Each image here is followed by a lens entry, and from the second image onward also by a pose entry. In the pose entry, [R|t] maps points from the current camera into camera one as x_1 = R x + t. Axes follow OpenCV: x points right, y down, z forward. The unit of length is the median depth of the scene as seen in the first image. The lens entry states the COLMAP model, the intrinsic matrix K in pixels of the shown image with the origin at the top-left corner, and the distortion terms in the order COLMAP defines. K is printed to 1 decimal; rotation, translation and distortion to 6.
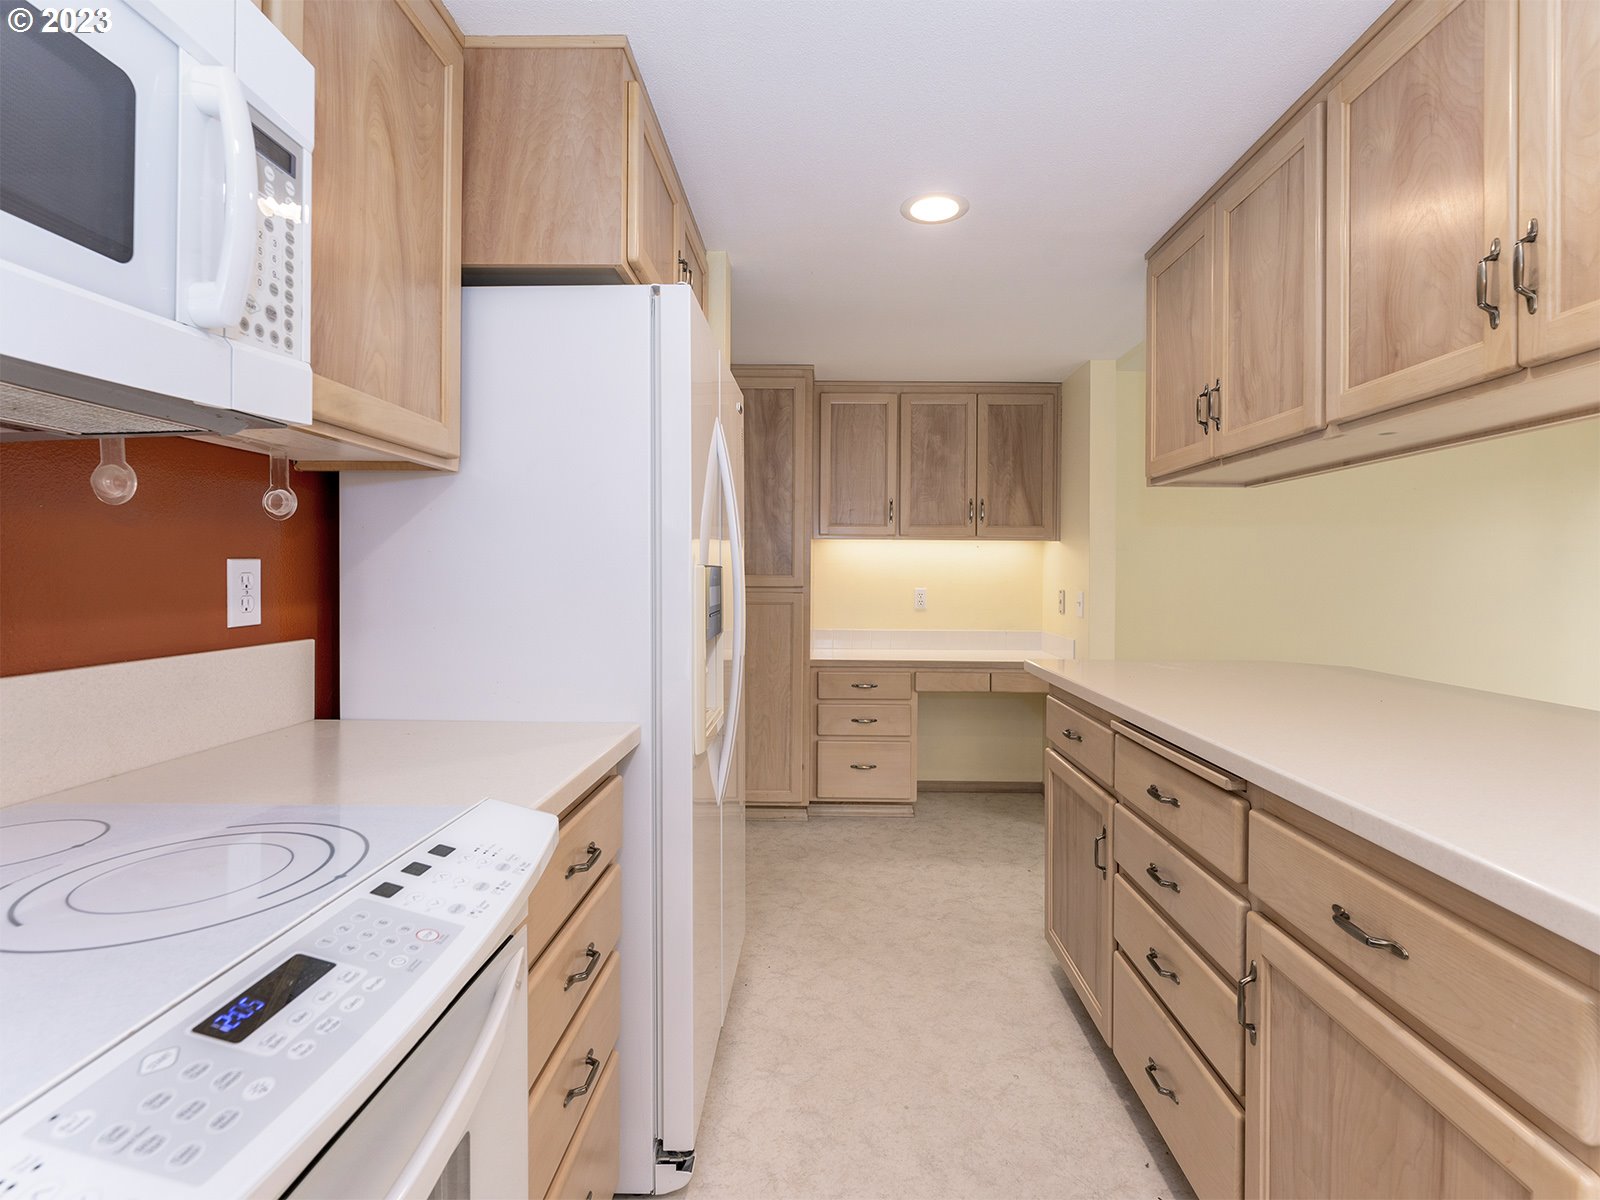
lens RADIAL K [[684.5, 0, 824.1], [0, 684.5, 571.6], [0, 0, 1]] dist [-0.000674, -0.000214]
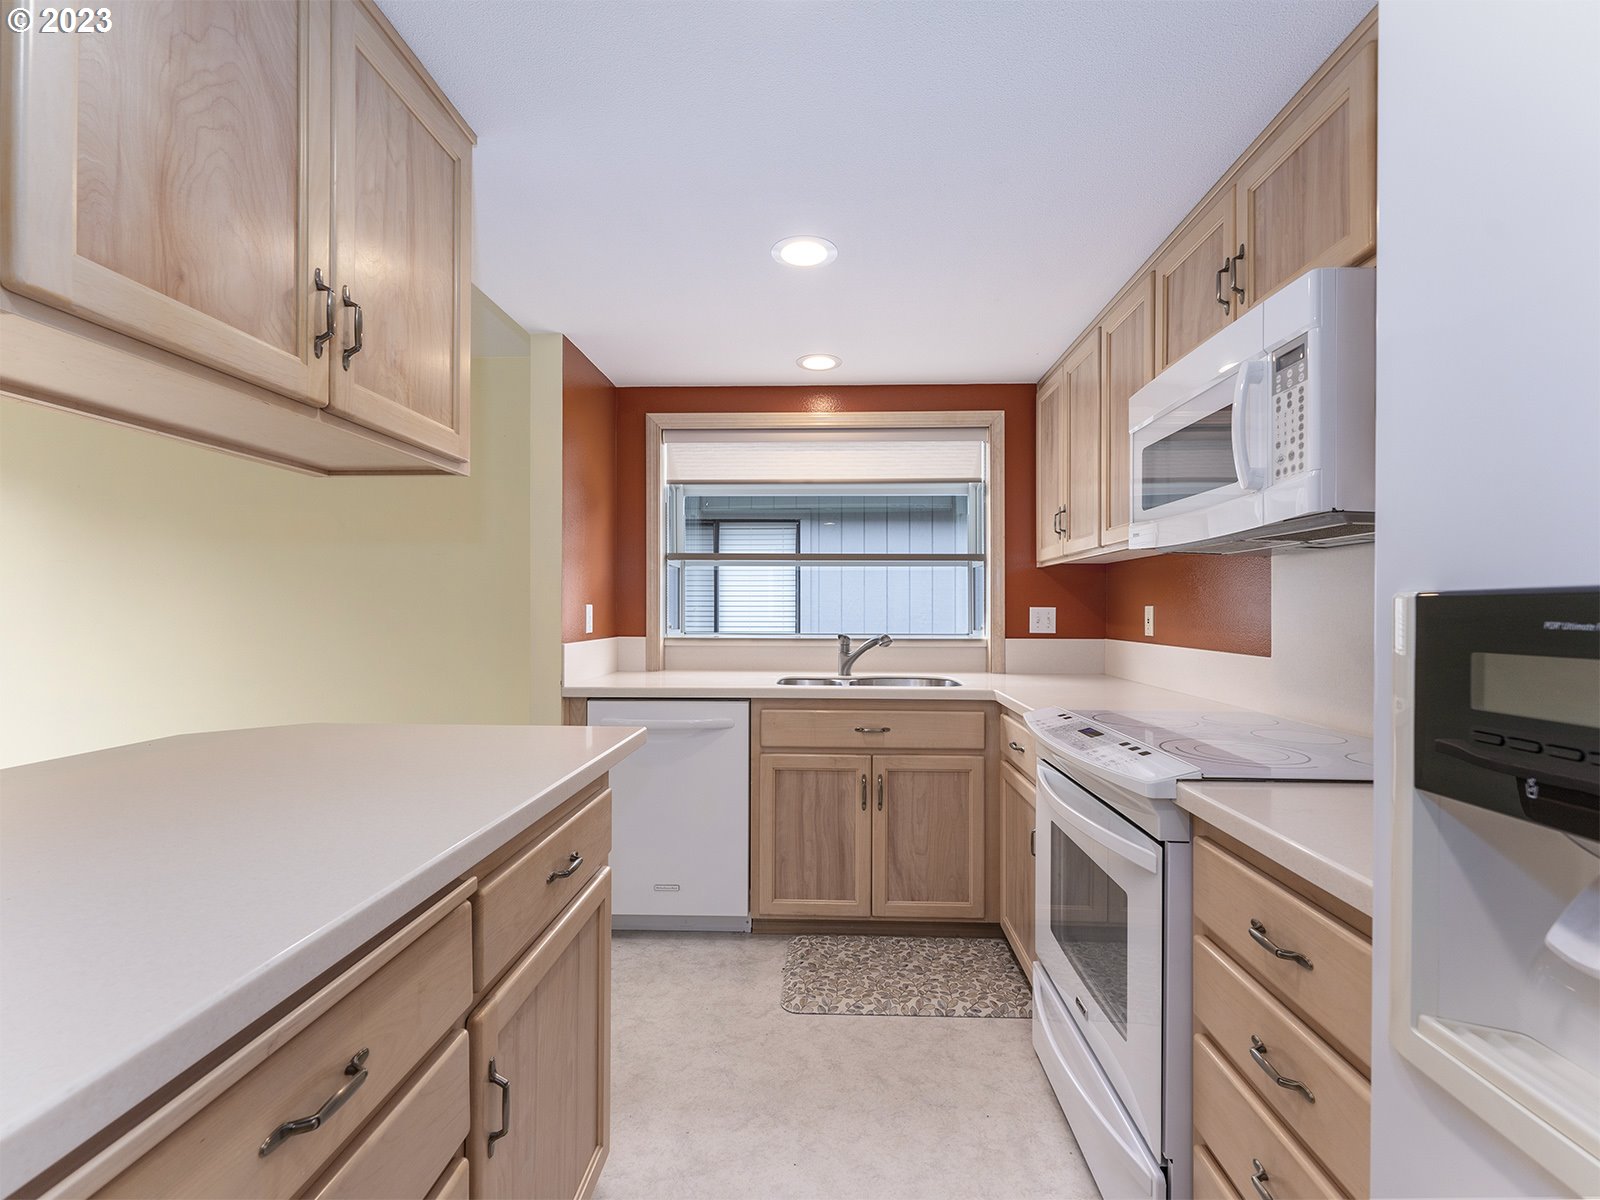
lens RADIAL K [[694.2, 0, 810.0], [0, 694.2, 606.2], [0, 0, 1]] dist [-0.000423, -0.000058]
pose [[-0.999694, -0.010994, 0.022170, 0.199163], [-0.011088, 0.999930, -0.004107, 0.004399], [-0.022124, -0.004351, -0.999746, 1.707557]]
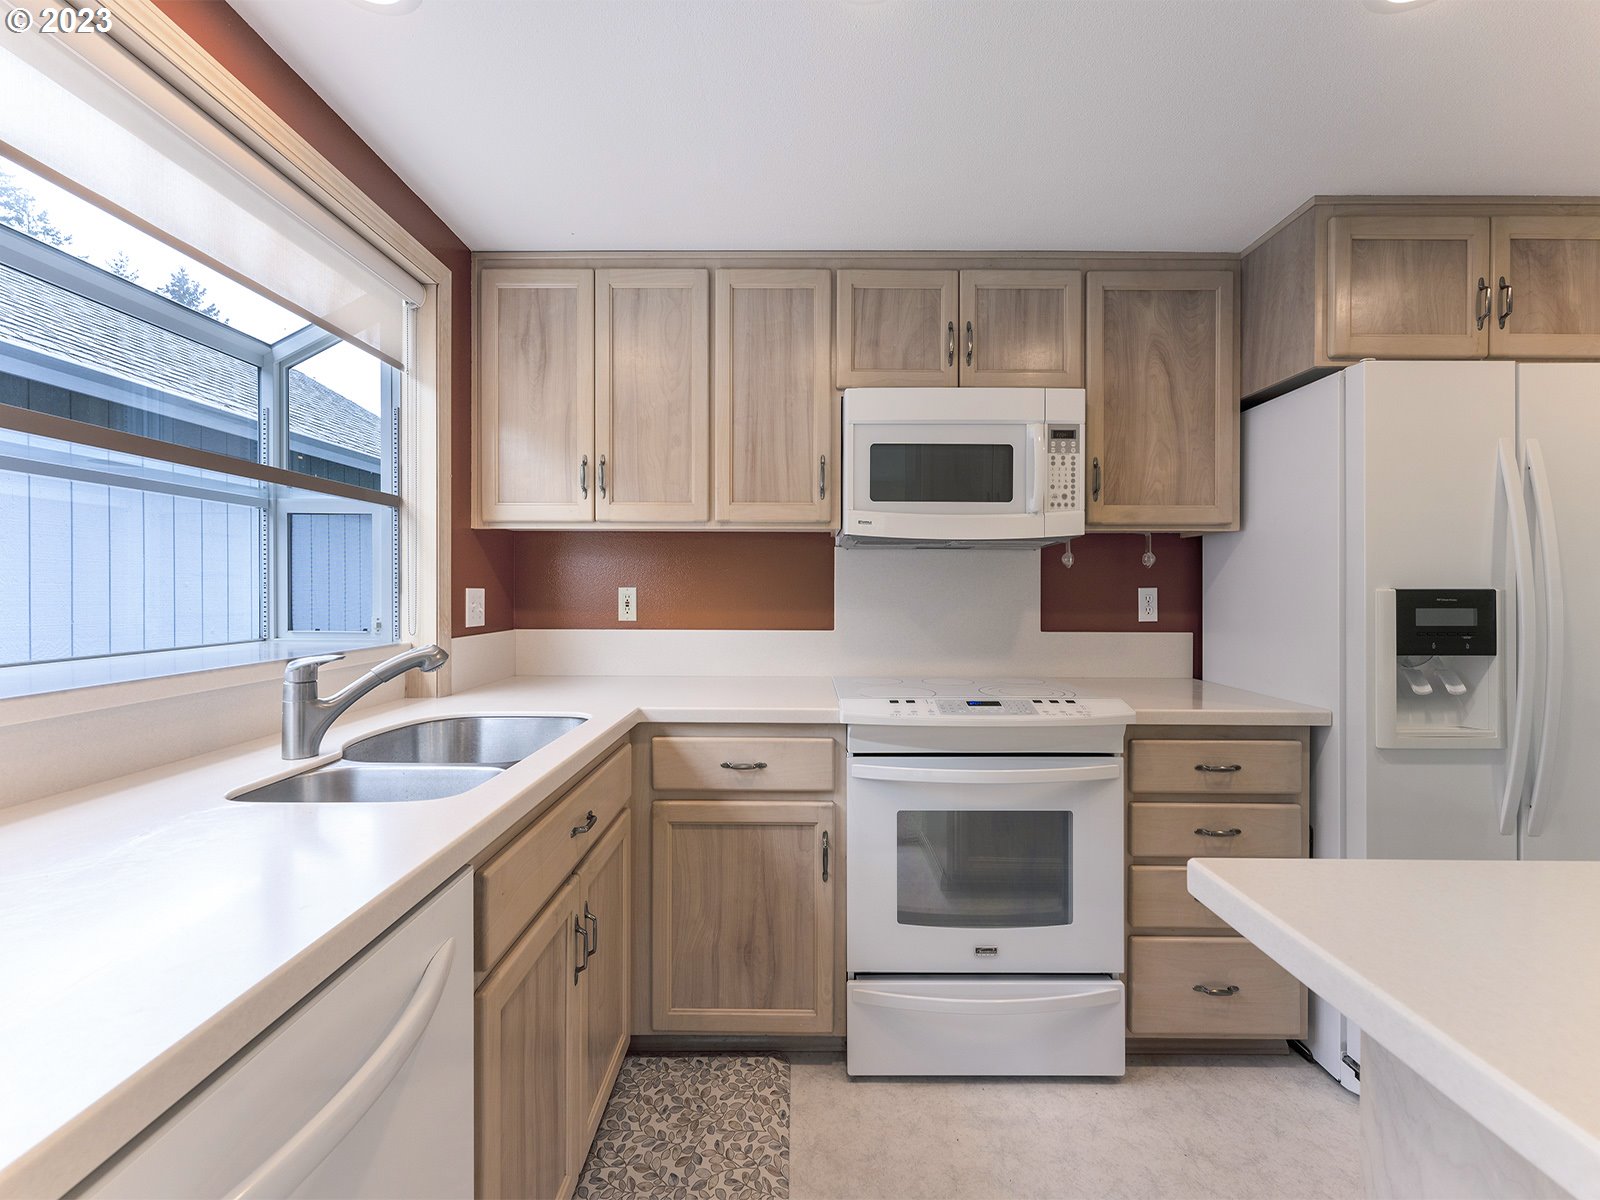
lens RADIAL K [[710.3, 0, 833.5], [0, 710.3, 594.2], [0, 0, 1]] dist [0.000314, -0.000100]
pose [[0.054232, 0.002266, -0.998526, 1.184694], [-0.001303, 0.999997, 0.002199, -0.003424], [0.998528, 0.001182, 0.054235, -0.022720]]
